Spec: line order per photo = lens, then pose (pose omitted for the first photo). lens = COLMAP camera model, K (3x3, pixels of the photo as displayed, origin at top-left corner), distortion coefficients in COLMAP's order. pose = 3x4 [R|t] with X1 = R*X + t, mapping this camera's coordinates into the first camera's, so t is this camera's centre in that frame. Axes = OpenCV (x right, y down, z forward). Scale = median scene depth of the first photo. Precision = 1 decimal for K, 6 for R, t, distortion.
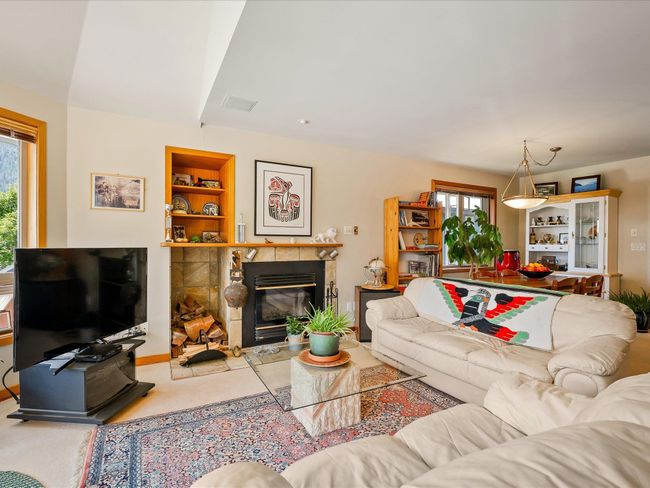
lens RADIAL K [[310.8, 0, 335.0], [0, 310.8, 247.0], [0, 0, 1]] dist [0.001285, -0.000667]
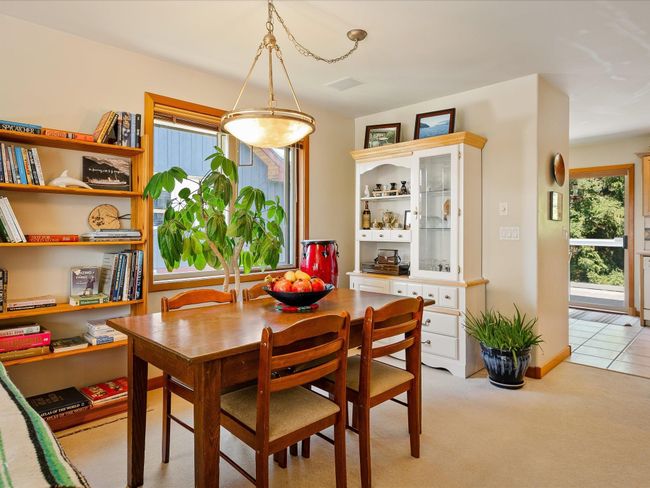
lens RADIAL K [[402.2, 0, 324.5], [0, 402.2, 227.0], [0, 0, 1]] dist [-0.000239, -0.000498]
pose [[0.963149, 0.000587, 0.268966, 0.535908], [0.004158, 0.999846, -0.017068, -0.001185], [-0.268935, 0.017558, 0.962998, 0.447520]]
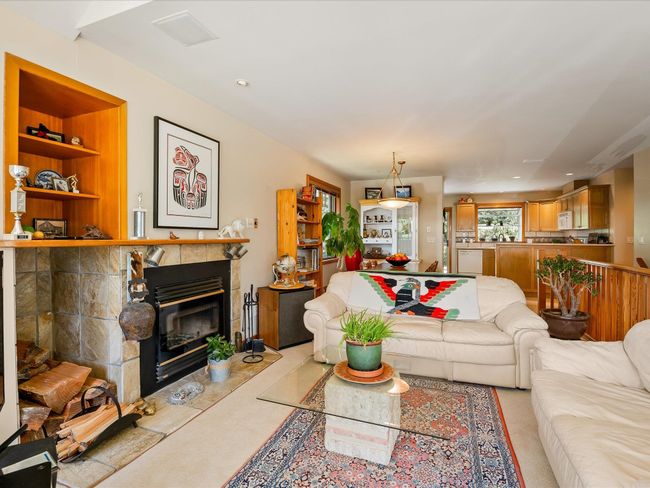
lens RADIAL K [[318.9, 0, 325.2], [0, 318.9, 240.3], [0, 0, 1]] dist [-0.004656, -0.001397]
pose [[0.776382, -0.009992, 0.630184, -0.381468], [0.010629, 0.999940, 0.002760, -0.007449], [-0.630174, 0.004556, 0.776441, 0.214594]]
